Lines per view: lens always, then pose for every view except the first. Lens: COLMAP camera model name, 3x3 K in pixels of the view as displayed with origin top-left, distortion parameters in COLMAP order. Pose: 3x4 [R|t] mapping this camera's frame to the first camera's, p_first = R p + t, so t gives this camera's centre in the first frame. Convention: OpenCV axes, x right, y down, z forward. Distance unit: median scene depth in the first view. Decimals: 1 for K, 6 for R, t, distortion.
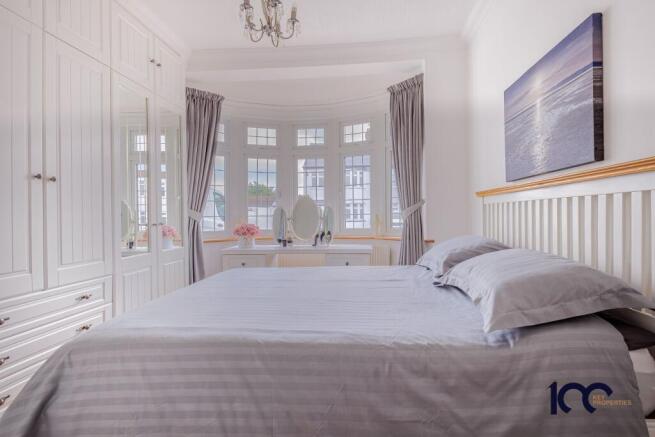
lens RADIAL K [[305.4, 0, 327.5], [0, 305.4, 218.5], [0, 0, 1]] dist [0.010775, -0.000030]
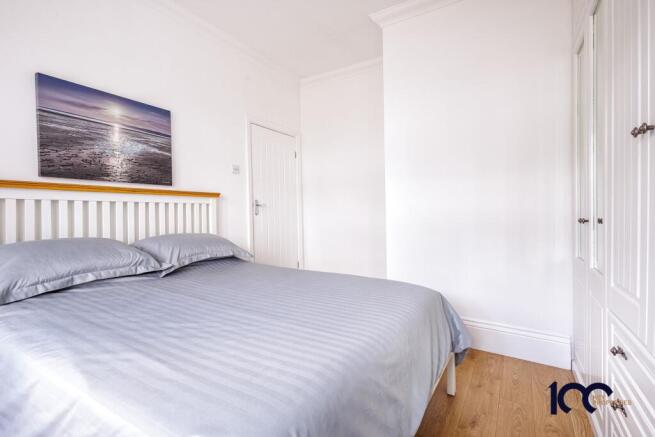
lens RADIAL K [[305.4, 0, 327.5], [0, 305.4, 218.5], [0, 0, 1]] dist [0.010775, -0.000030]
pose [[-0.876755, 0.036074, 0.479582, -0.726831], [0.039590, 0.999212, -0.002784, 0.049379], [-0.479305, 0.016546, -0.877493, 1.773921]]
